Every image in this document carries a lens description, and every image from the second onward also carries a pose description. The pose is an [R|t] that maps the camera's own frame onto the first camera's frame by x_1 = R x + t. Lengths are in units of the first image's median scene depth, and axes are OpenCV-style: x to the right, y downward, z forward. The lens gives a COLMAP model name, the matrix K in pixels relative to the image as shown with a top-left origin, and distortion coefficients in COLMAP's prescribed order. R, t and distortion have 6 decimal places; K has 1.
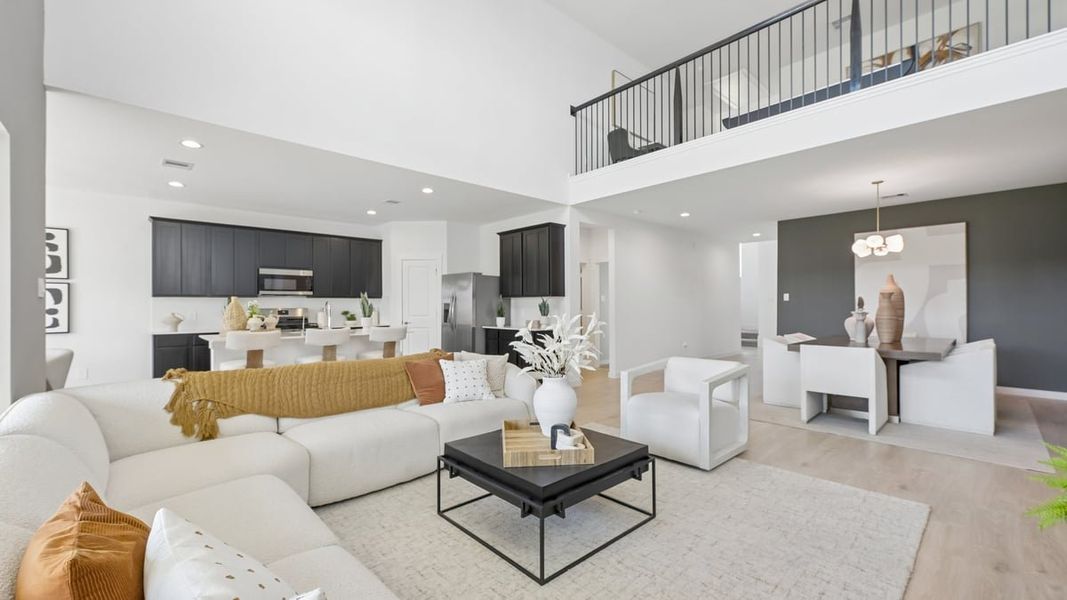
lens RADIAL K [[423.8, 0, 535.5], [0, 423.8, 305.6], [0, 0, 1]] dist [-0.000649, -0.000017]
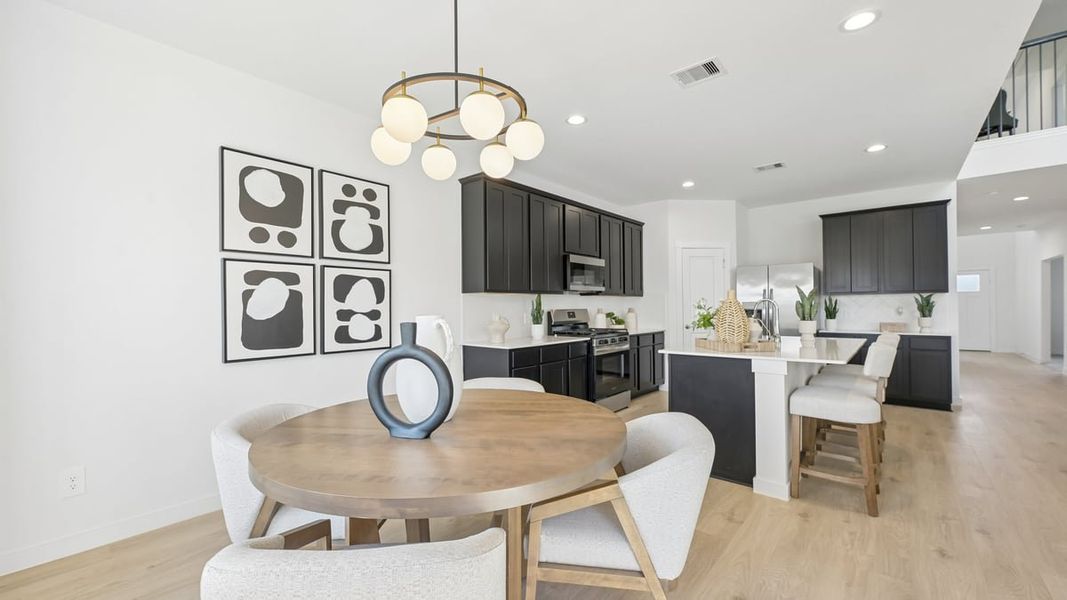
lens RADIAL K [[423.8, 0, 533.8], [0, 423.8, 303.2], [0, 0, 1]] dist [-0.000649, -0.000017]
pose [[0.994188, -0.002376, 0.107636, -0.787472], [0.003588, 0.999932, -0.011073, 0.003653], [-0.107602, 0.011395, 0.994129, 0.284588]]
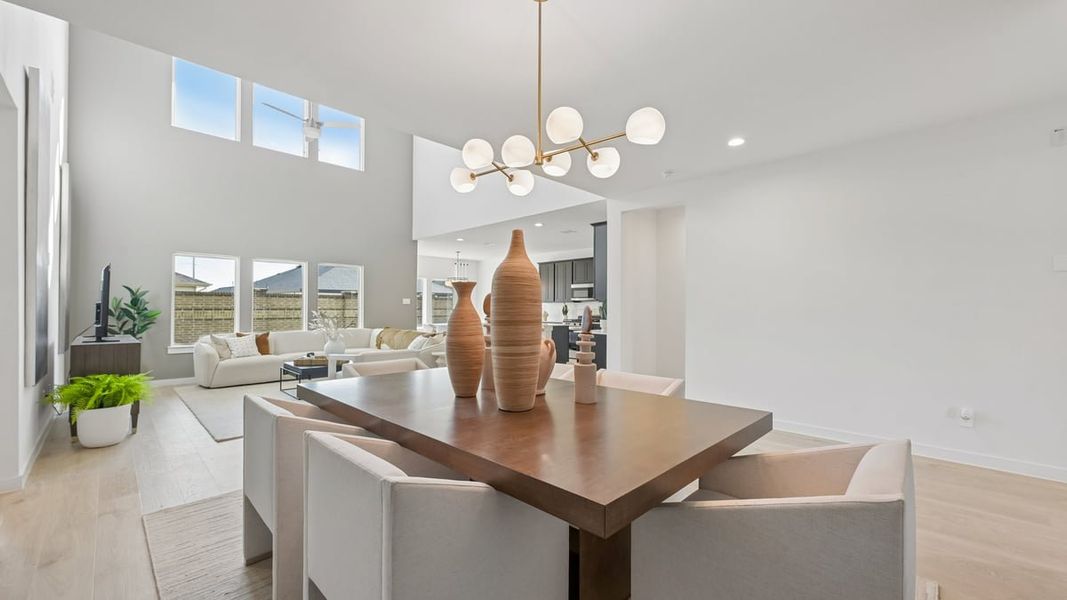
lens RADIAL K [[423.8, 0, 536.4], [0, 423.8, 302.2], [0, 0, 1]] dist [-0.000649, -0.000017]
pose [[0.040759, -0.007248, -0.999143, 0.956993], [-0.005667, 0.999956, -0.007485, -0.006718], [0.999153, 0.005967, 0.040716, 0.797435]]
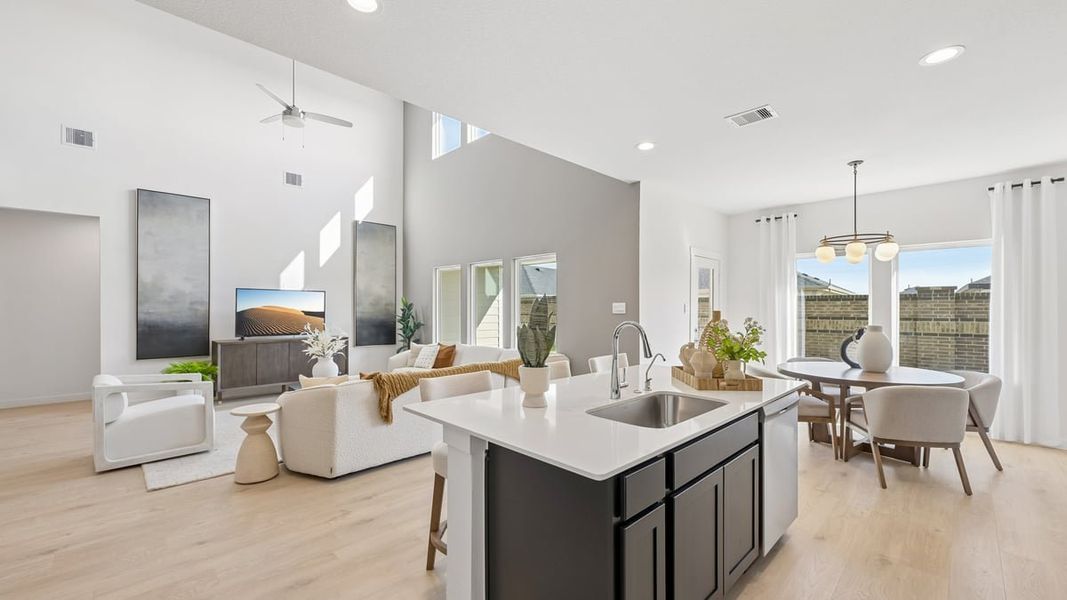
lens RADIAL K [[423.8, 0, 533.5], [0, 423.8, 310.3], [0, 0, 1]] dist [-0.000649, -0.000017]
pose [[-0.999698, 0.003758, -0.024288, -0.327203], [0.003672, 0.999987, 0.003619, -0.017232], [0.024301, 0.003528, -0.999698, 1.142923]]
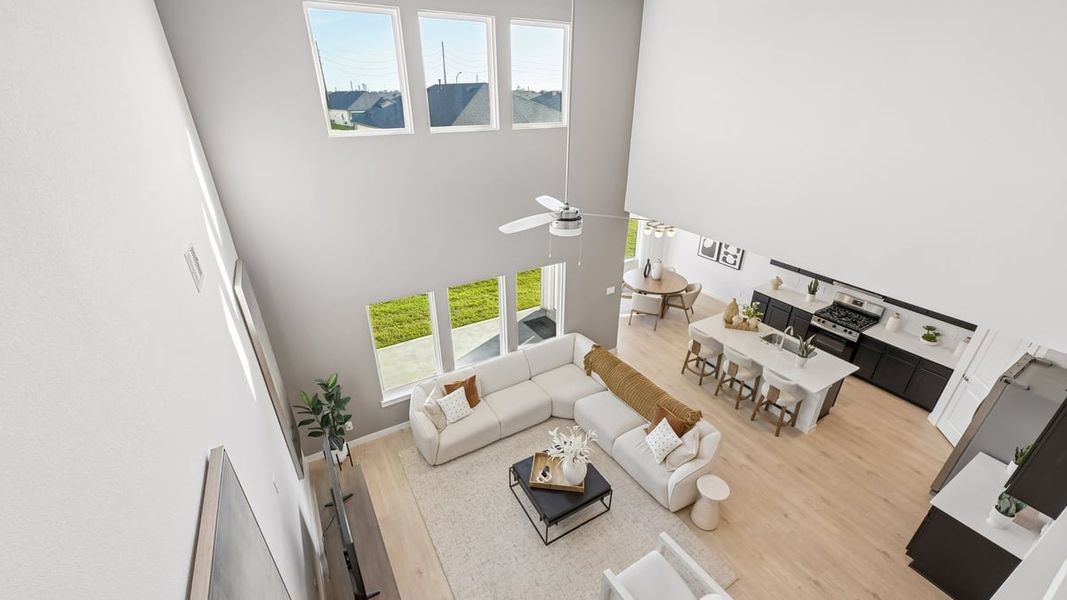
lens RADIAL K [[423.8, 0, 534.7], [0, 423.8, 300.1], [0, 0, 1]] dist [-0.000649, -0.000017]
pose [[-0.222010, 0.433226, -0.873514, 0.543777], [0.001536, 0.896025, 0.444000, -0.493845], [0.975043, 0.097231, -0.199592, 0.447138]]
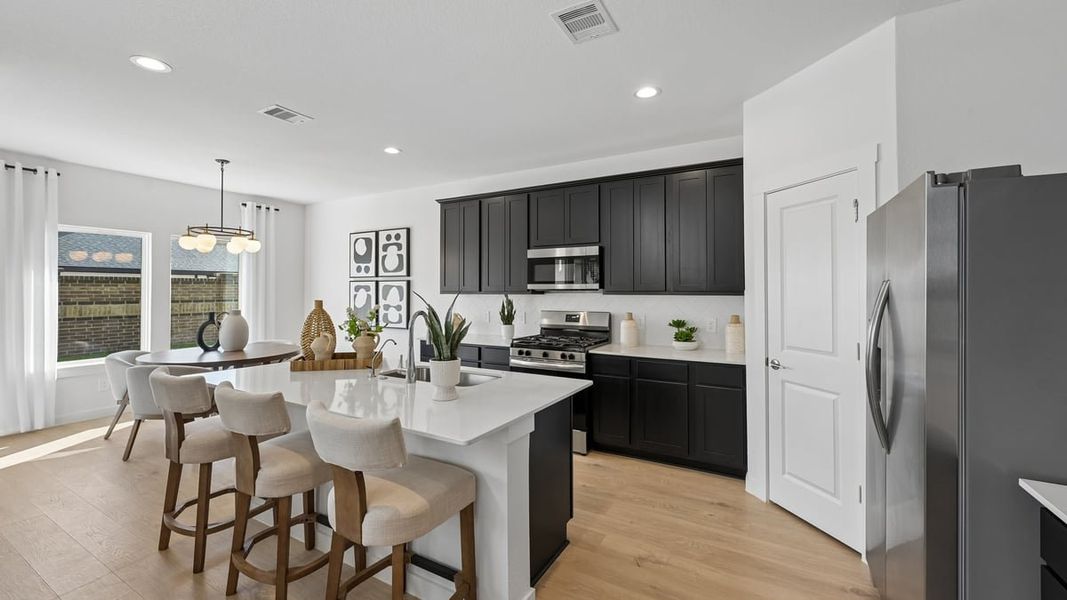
lens RADIAL K [[423.8, 0, 533.5], [0, 423.8, 286.3], [0, 0, 1]] dist [-0.000649, -0.000017]
pose [[0.298853, -0.004689, -0.954288, -0.029420], [-0.004540, 0.999970, -0.006335, -0.027581], [0.954288, 0.006226, 0.298823, 0.811414]]
